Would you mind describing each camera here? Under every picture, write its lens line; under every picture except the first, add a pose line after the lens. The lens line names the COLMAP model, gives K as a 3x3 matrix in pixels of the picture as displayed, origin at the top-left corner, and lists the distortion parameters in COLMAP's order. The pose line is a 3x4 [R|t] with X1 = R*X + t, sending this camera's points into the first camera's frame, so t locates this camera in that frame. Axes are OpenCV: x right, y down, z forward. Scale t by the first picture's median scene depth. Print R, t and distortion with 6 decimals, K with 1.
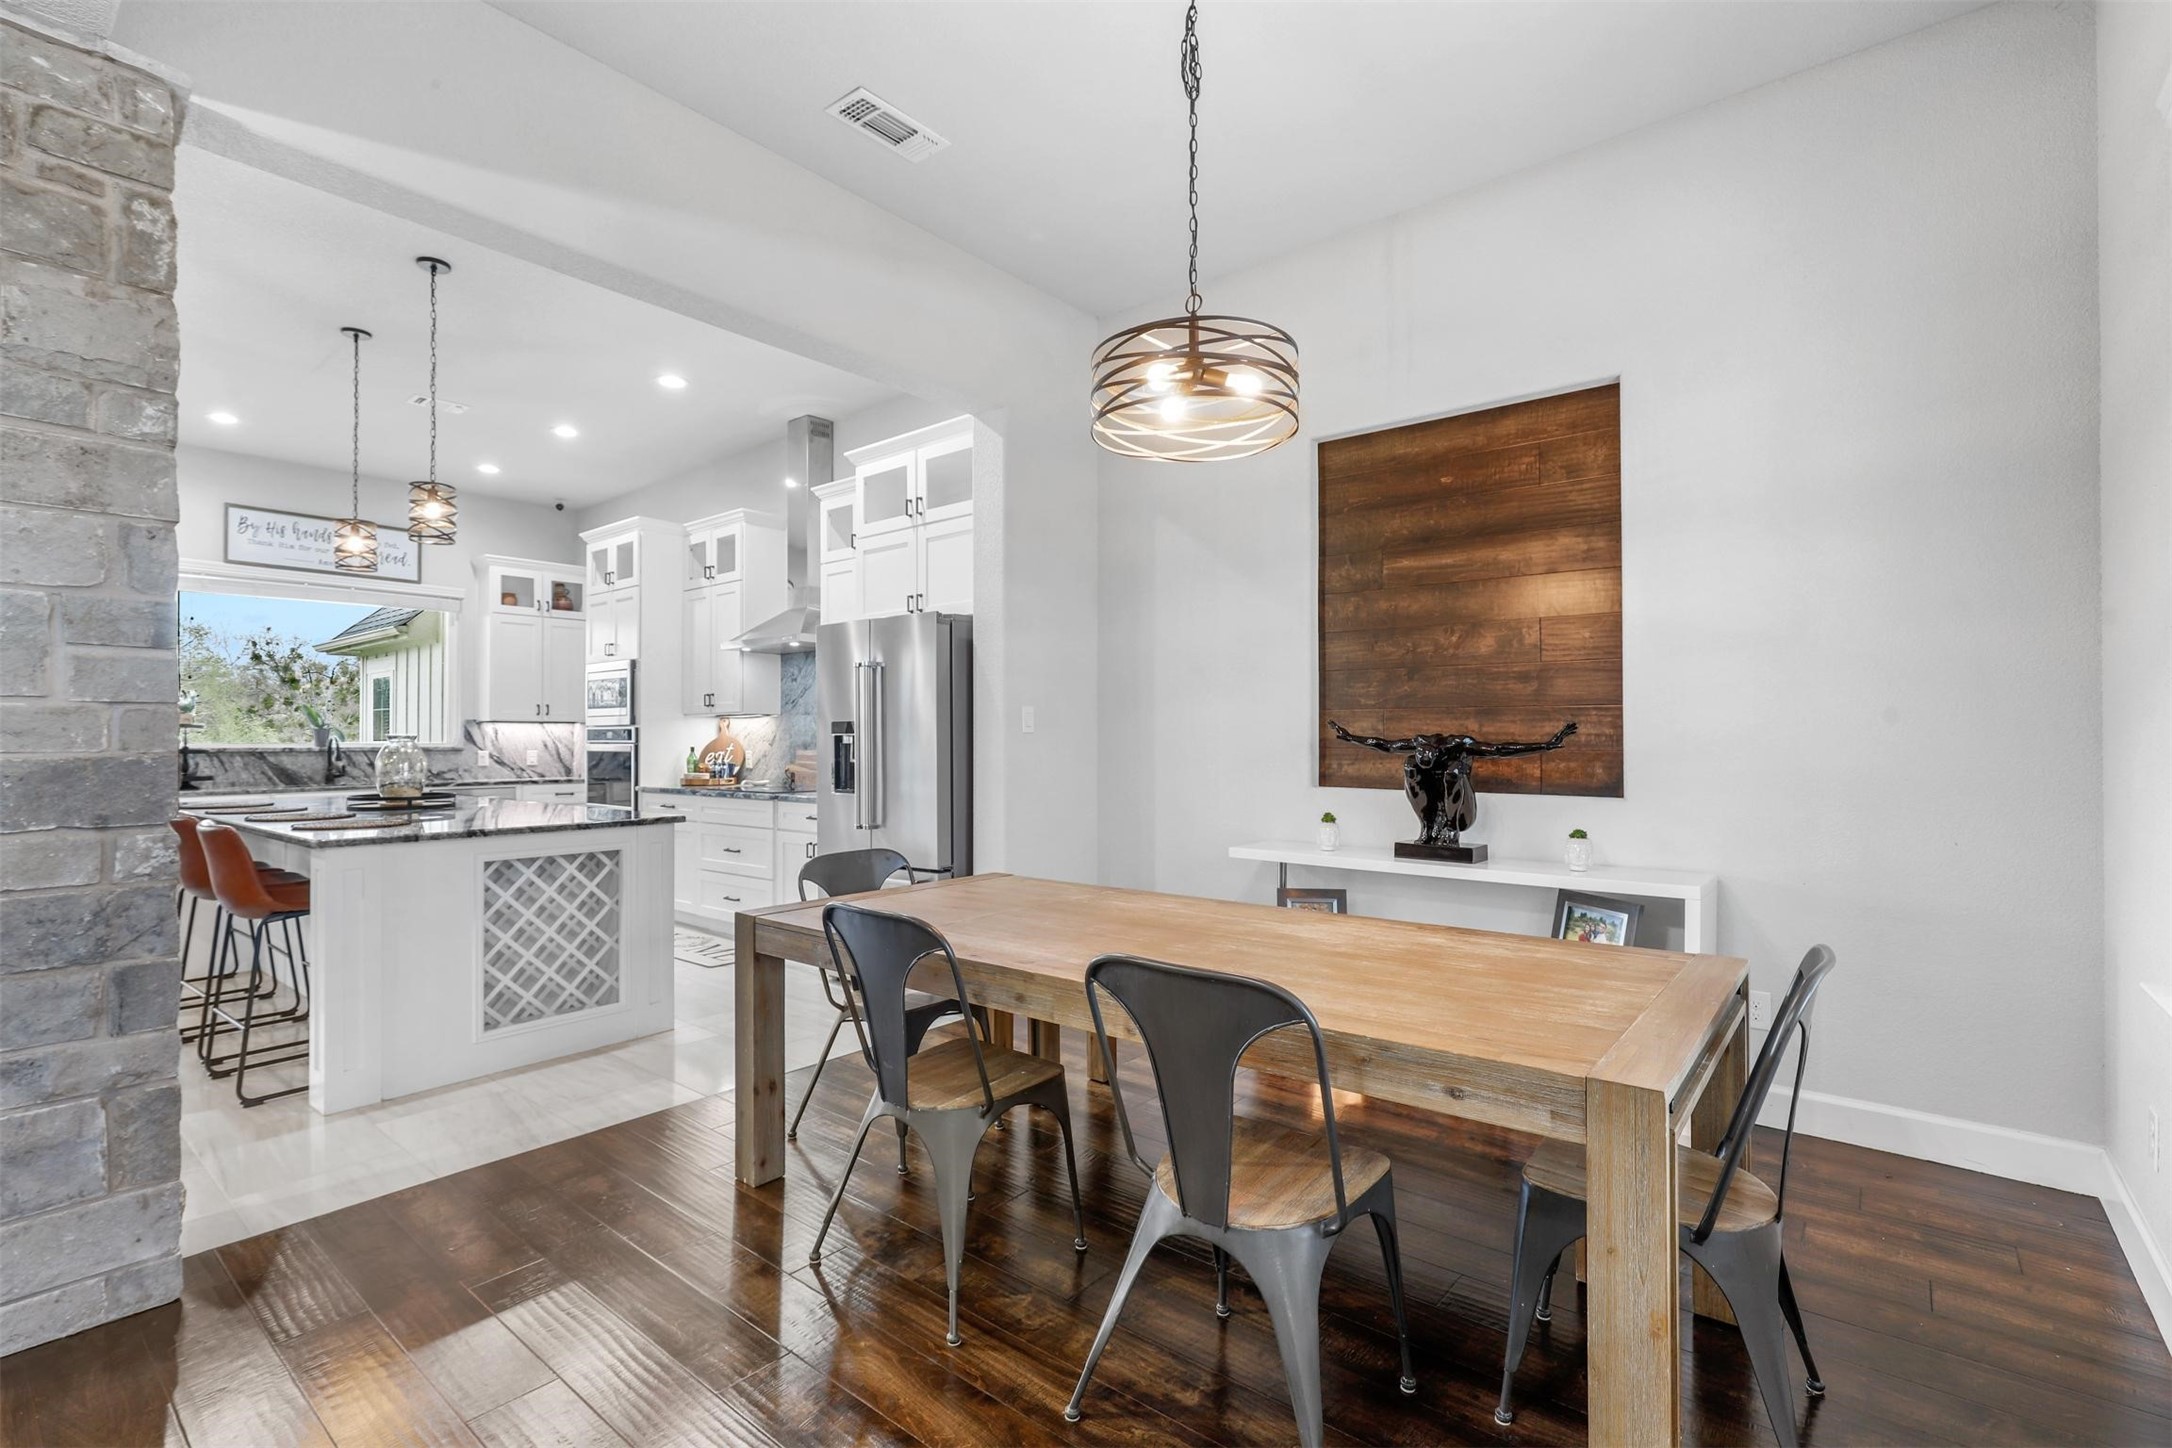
lens RADIAL K [[983.6, 0, 1081.7], [0, 983.6, 729.3], [0, 0, 1]] dist [-0.001090, -0.000095]
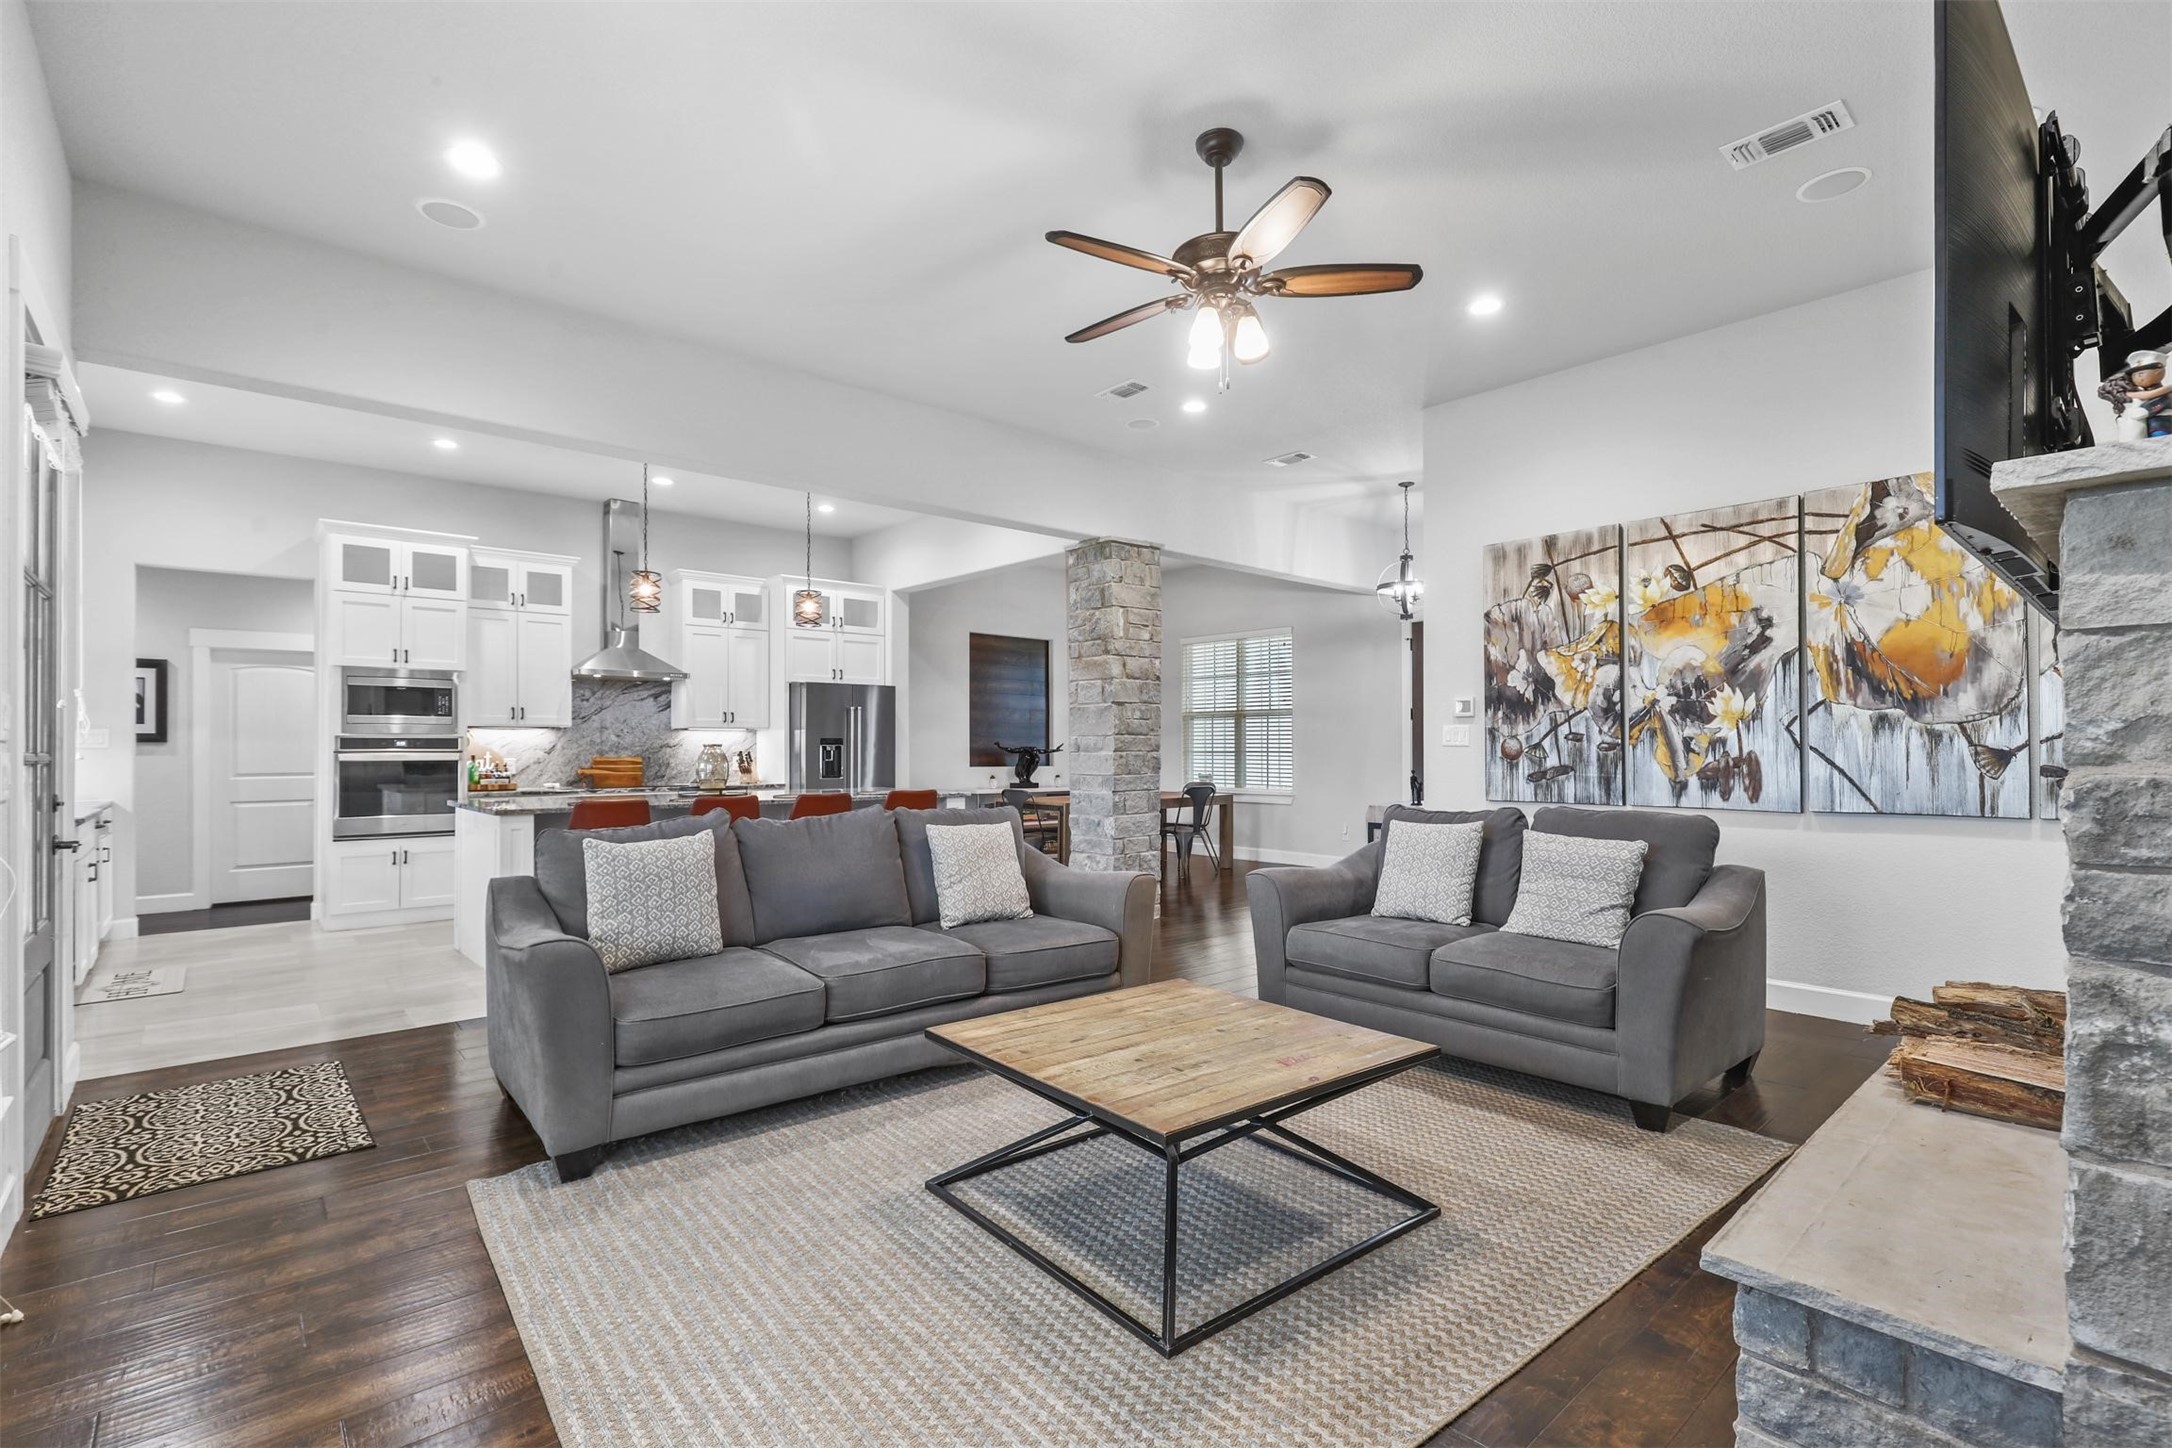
lens RADIAL K [[989.0, 0, 1084.7], [0, 989.0, 742.4], [0, 0, 1]] dist [-0.001187, -0.000020]
pose [[0.157360, 0.009041, 0.987500, -1.343358], [-0.007099, 0.999943, -0.008024, 0.007666], [-0.987516, -0.005747, 0.157415, 0.176130]]
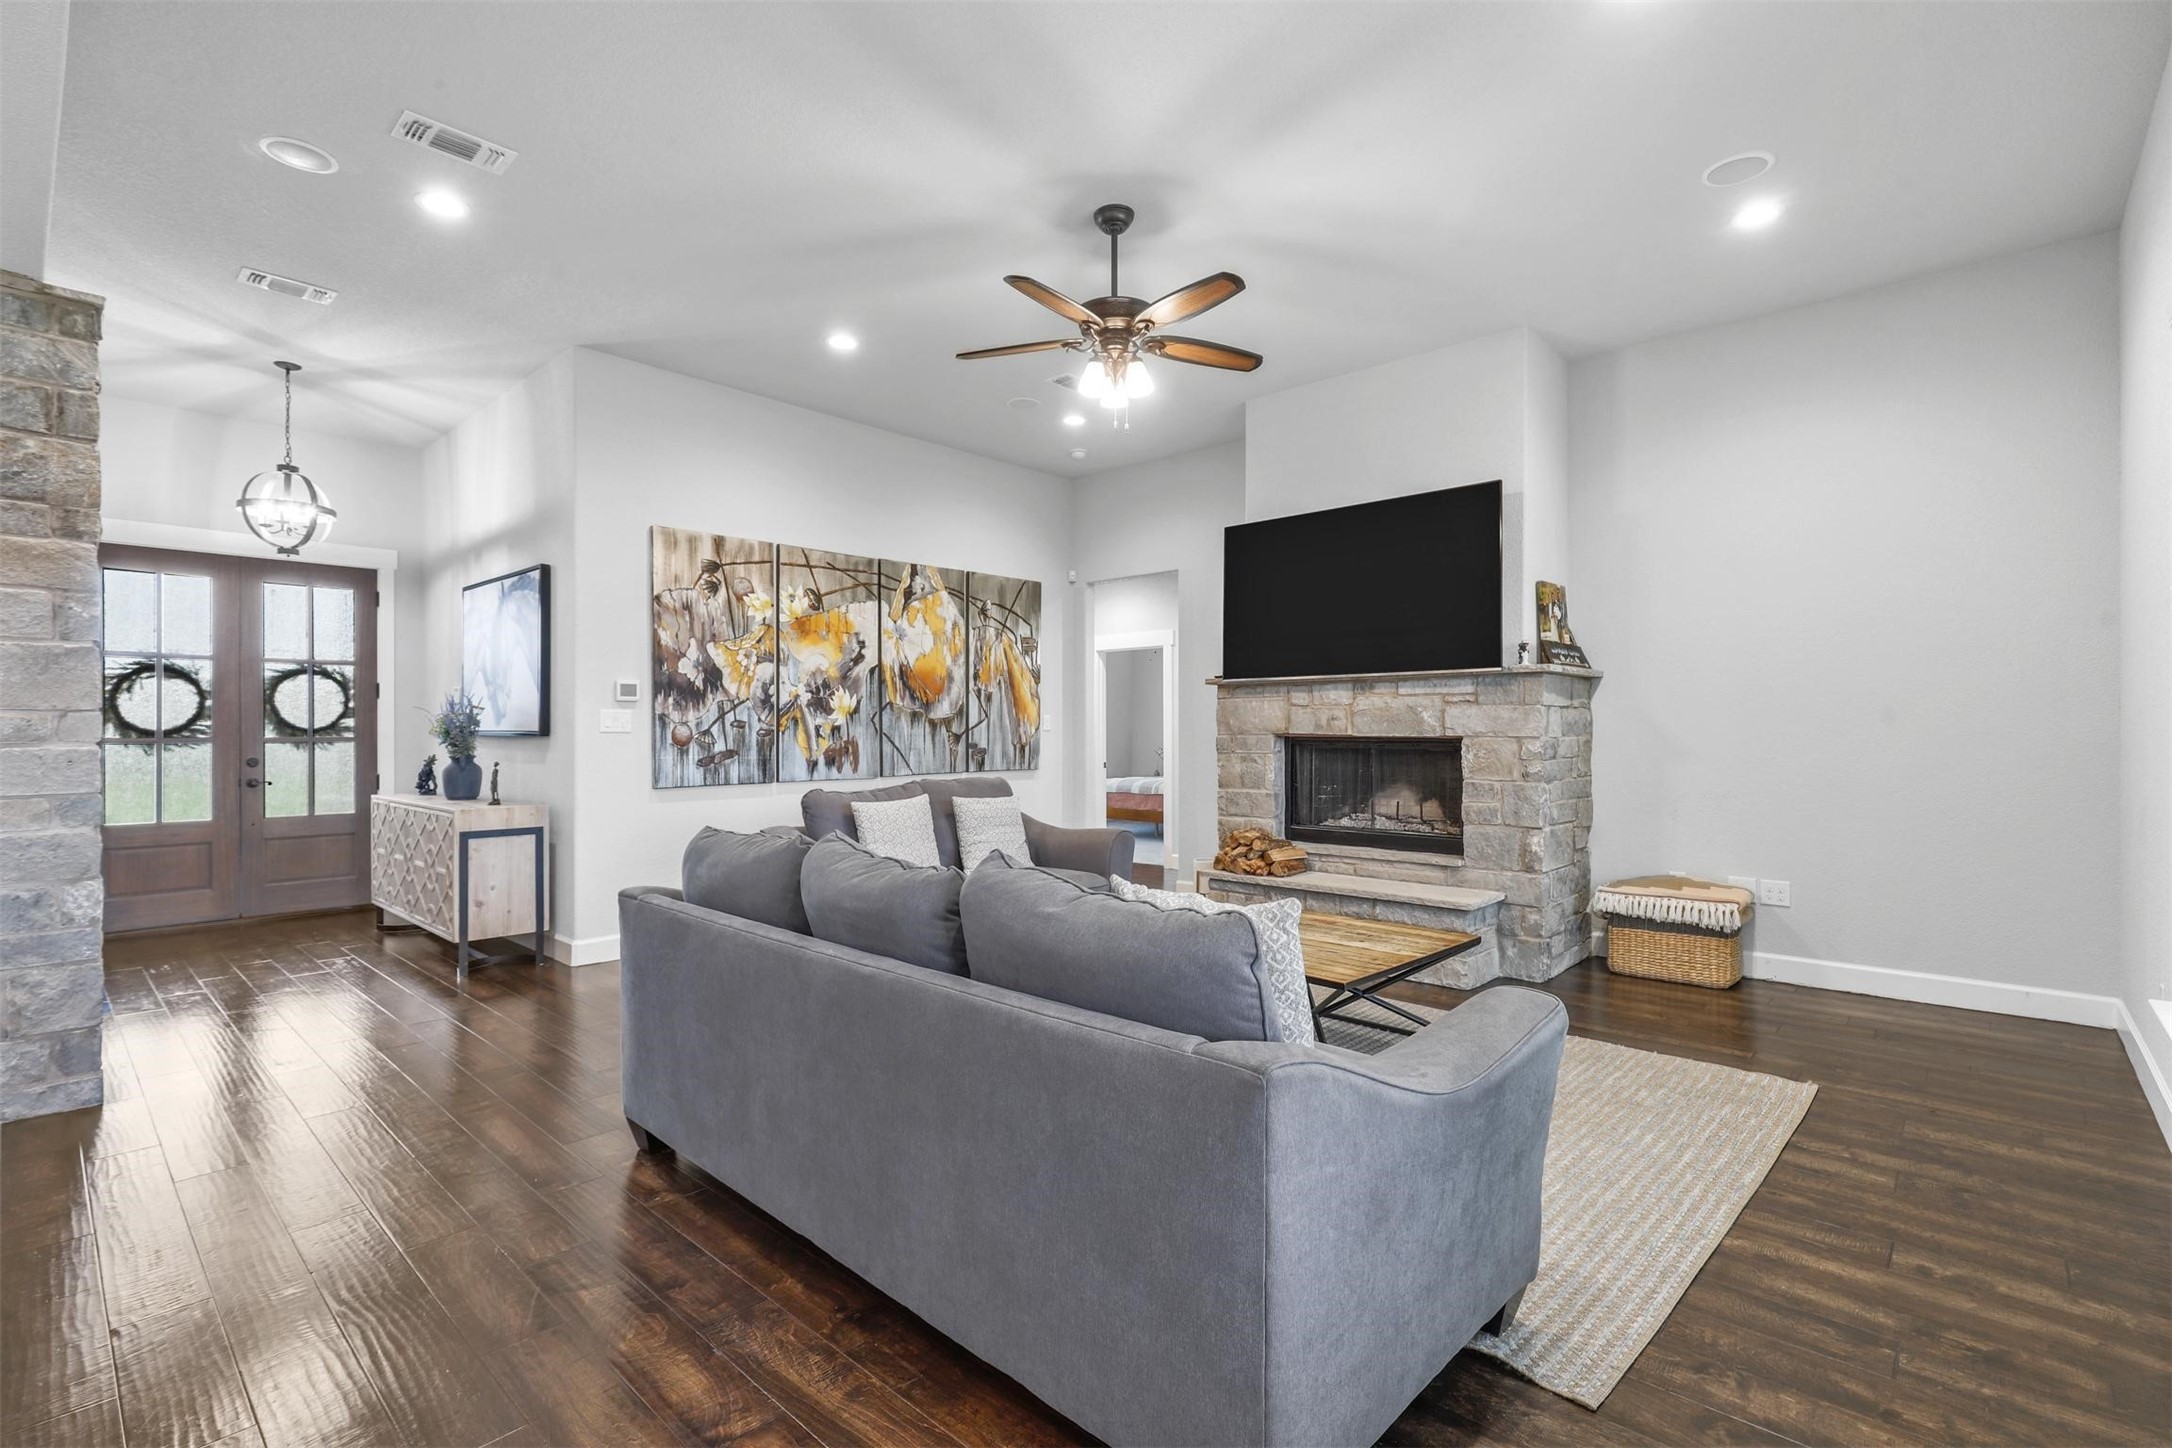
lens RADIAL K [[984.3, 0, 1087.6], [0, 984.3, 732.6], [0, 0, 1]] dist [-0.000623, -0.000040]
pose [[-0.998846, 0.007456, 0.047443, -0.868551], [0.007121, 0.999949, -0.007225, 0.010012], [-0.047495, -0.006879, -0.998848, 0.747772]]
